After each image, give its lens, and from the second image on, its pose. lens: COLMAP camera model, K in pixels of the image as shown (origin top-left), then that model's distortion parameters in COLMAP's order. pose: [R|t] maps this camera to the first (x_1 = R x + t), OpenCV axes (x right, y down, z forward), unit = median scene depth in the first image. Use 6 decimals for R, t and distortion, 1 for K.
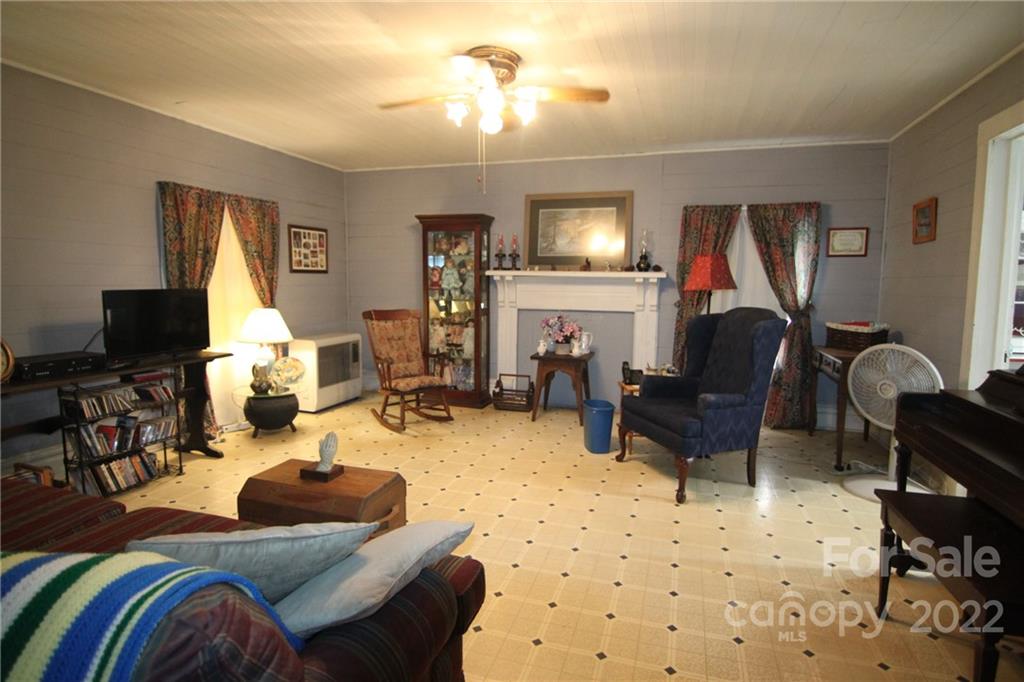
lens RADIAL K [[525.8, 0, 516.4], [0, 525.8, 334.4], [0, 0, 1]] dist [-0.000596, -0.017667]
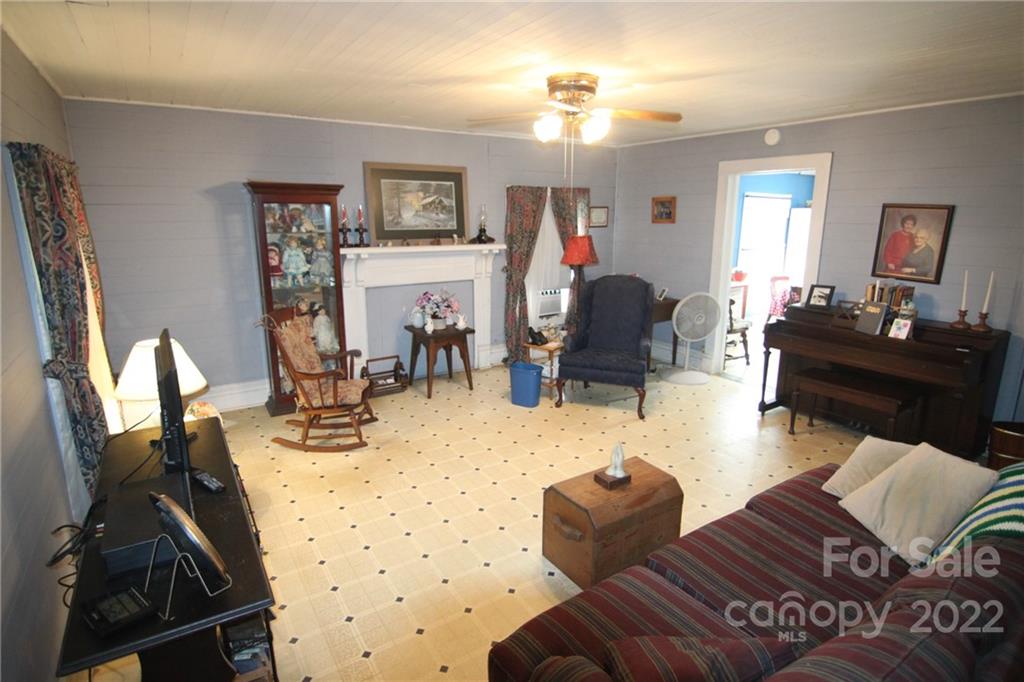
lens RADIAL K [[522.0, 0, 512.0], [0, 522.0, 341.0], [0, 0, 1]] dist [0.000387, 0.000073]
pose [[0.637783, -0.192738, 0.745711, -0.593961], [0.081630, 0.979646, 0.183385, -0.115053], [-0.765878, -0.056088, 0.640534, 0.228780]]
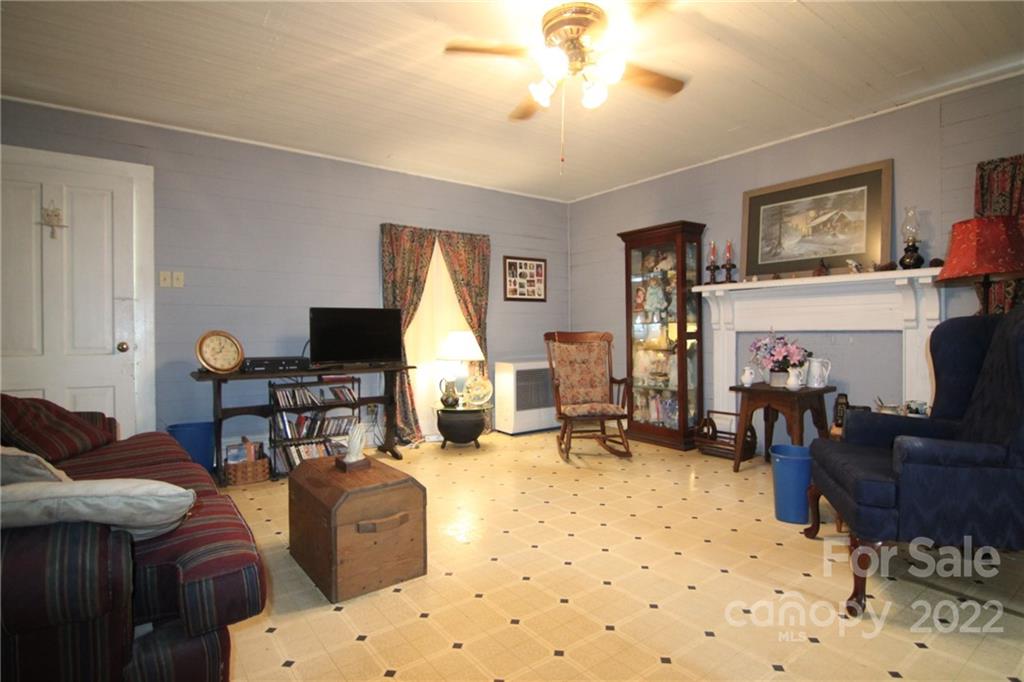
lens RADIAL K [[525.8, 0, 516.4], [0, 525.8, 334.4], [0, 0, 1]] dist [-0.000596, -0.017667]
pose [[0.813373, -0.016518, -0.581507, 0.218450], [-0.040948, 0.995492, -0.085552, 0.042850], [0.580299, 0.093397, 0.809030, 0.166652]]
